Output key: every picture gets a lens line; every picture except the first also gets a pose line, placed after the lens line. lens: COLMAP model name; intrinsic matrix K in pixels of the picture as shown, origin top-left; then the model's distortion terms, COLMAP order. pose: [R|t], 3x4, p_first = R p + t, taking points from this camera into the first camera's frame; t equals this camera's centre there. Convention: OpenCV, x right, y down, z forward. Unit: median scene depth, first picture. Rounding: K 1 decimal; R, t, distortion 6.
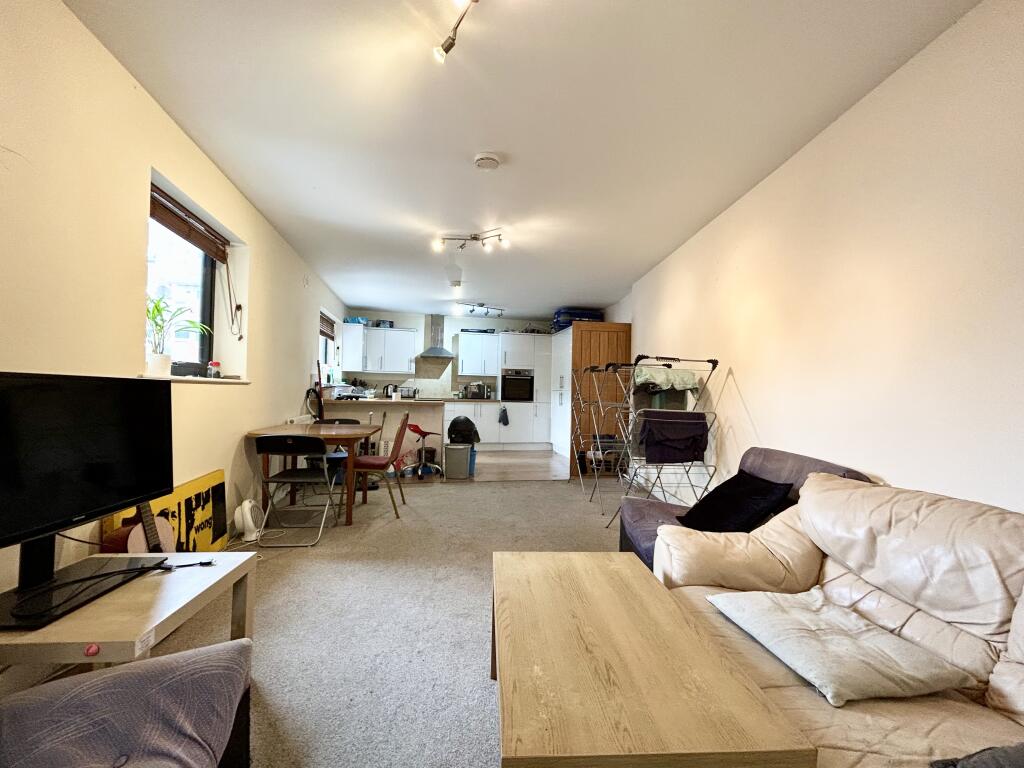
lens RADIAL K [[413.0, 0, 512.0], [0, 413.0, 384.0], [0, 0, 1]] dist [-0.001207, -0.000192]
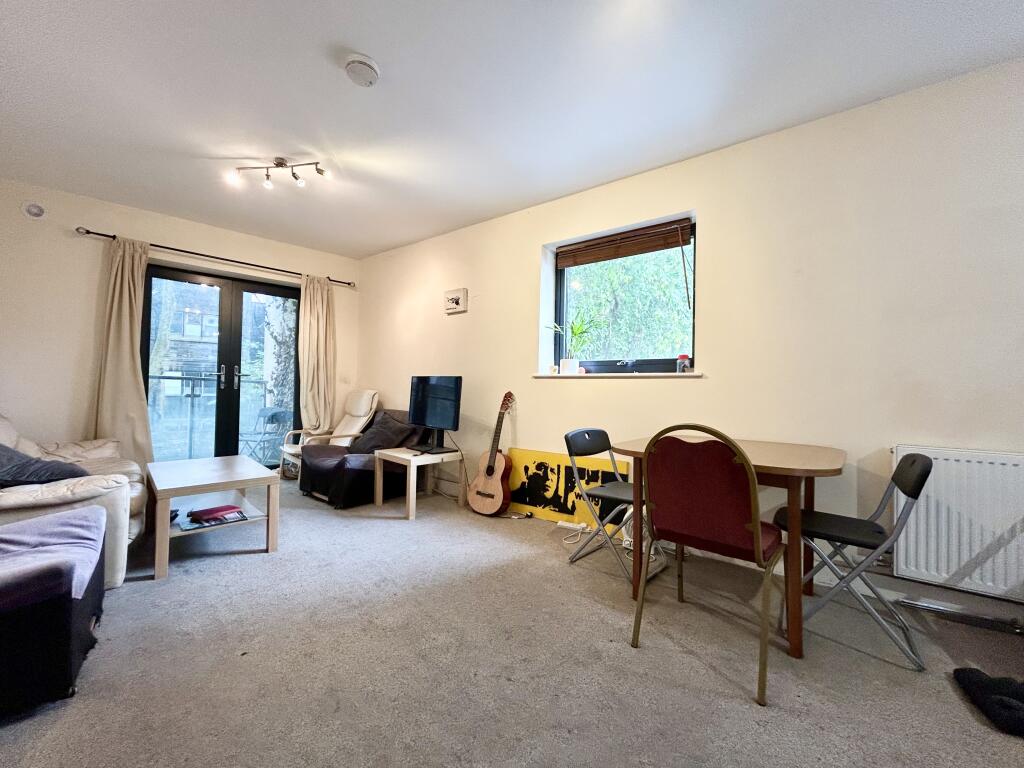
lens RADIAL K [[413.0, 0, 512.0], [0, 413.0, 384.0], [0, 0, 1]] dist [-0.001207, -0.000192]
pose [[-0.755154, -0.044313, -0.654047, 0.216127], [-0.025655, 0.998946, -0.038060, 0.069378], [0.655045, -0.011962, -0.755495, 1.837563]]
